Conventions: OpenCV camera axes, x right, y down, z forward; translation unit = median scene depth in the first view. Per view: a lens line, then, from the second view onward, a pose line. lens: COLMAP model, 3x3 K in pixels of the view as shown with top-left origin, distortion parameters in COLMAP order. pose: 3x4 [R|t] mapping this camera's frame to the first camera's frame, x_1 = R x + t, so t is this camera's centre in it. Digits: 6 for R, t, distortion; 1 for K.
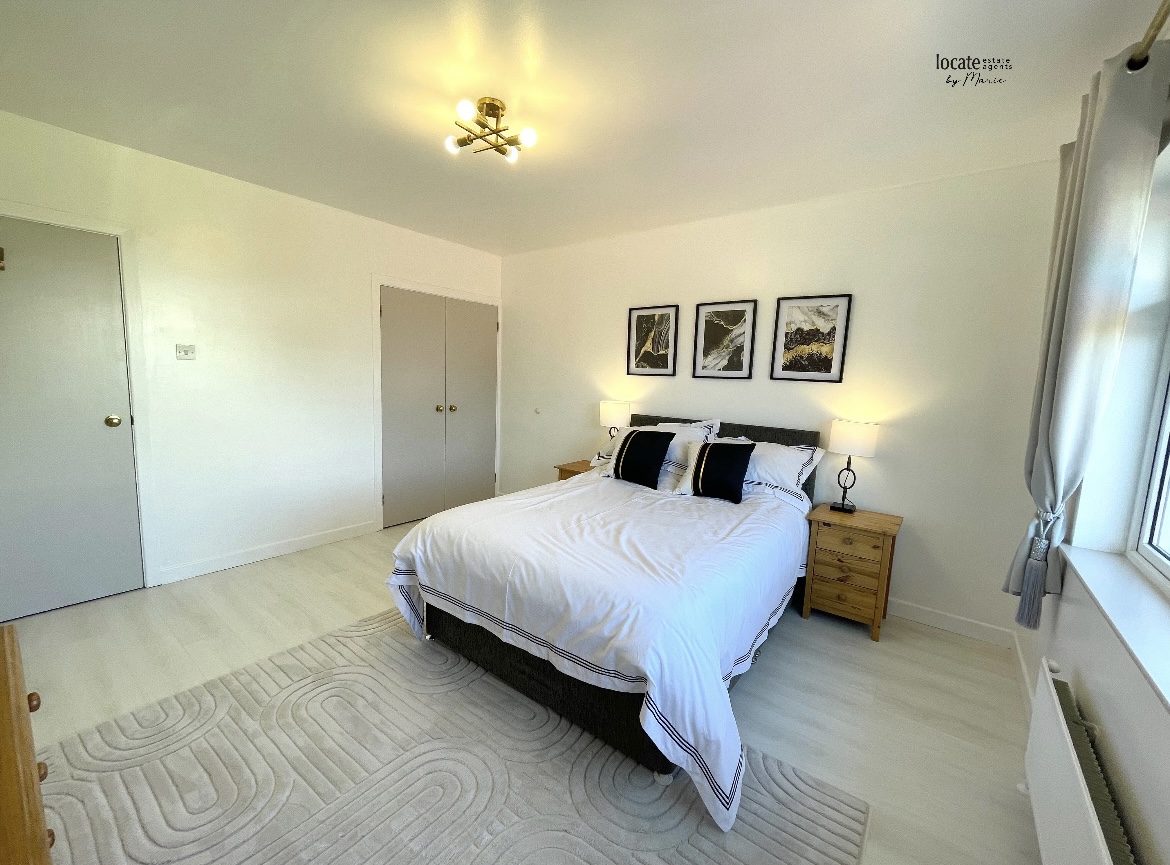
lens RADIAL K [[475.0, 0, 580.6], [0, 475.0, 435.4], [0, 0, 1]] dist [-0.004598, 0.000174]
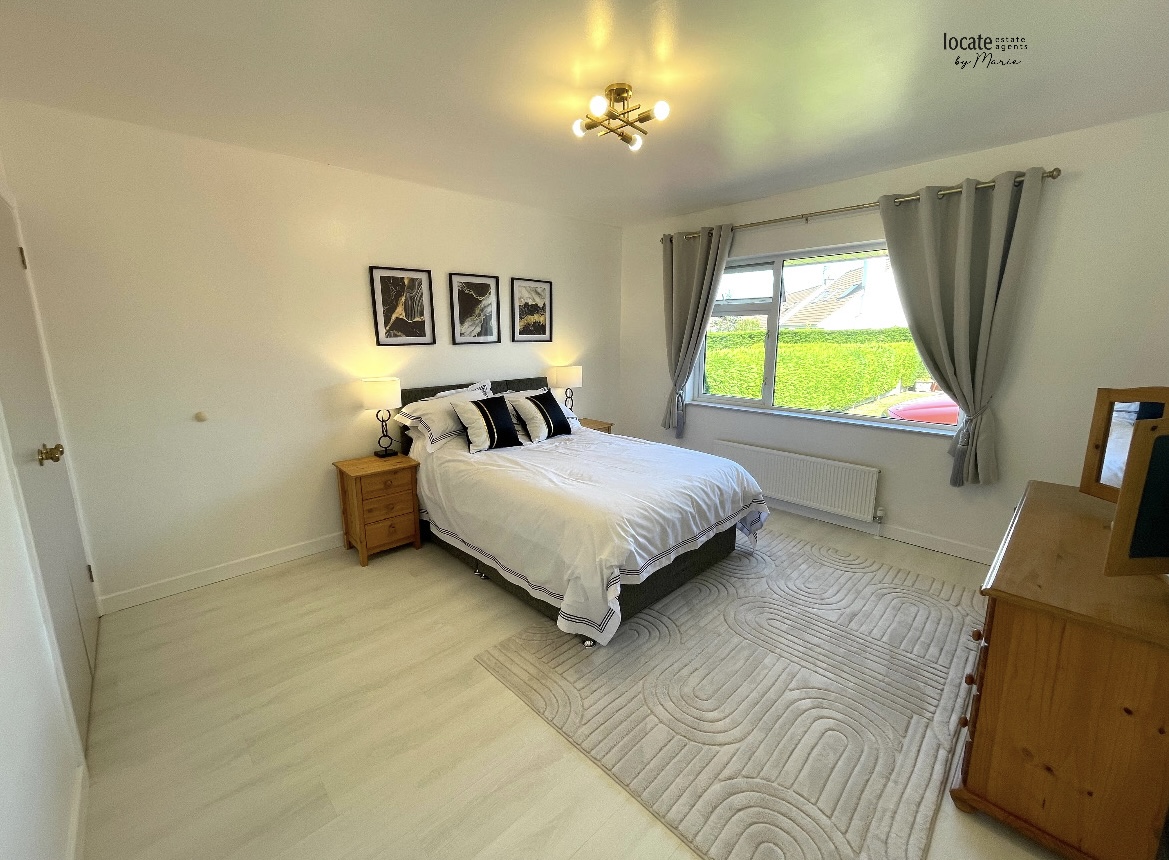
lens RADIAL K [[474.6, 0, 578.6], [0, 474.6, 422.1], [0, 0, 1]] dist [-0.004598, 0.000174]
pose [[0.160116, -0.205365, 0.965499, -0.791398], [0.155195, 0.971191, 0.180838, -0.106407], [-0.974822, 0.120885, 0.187375, 0.584579]]
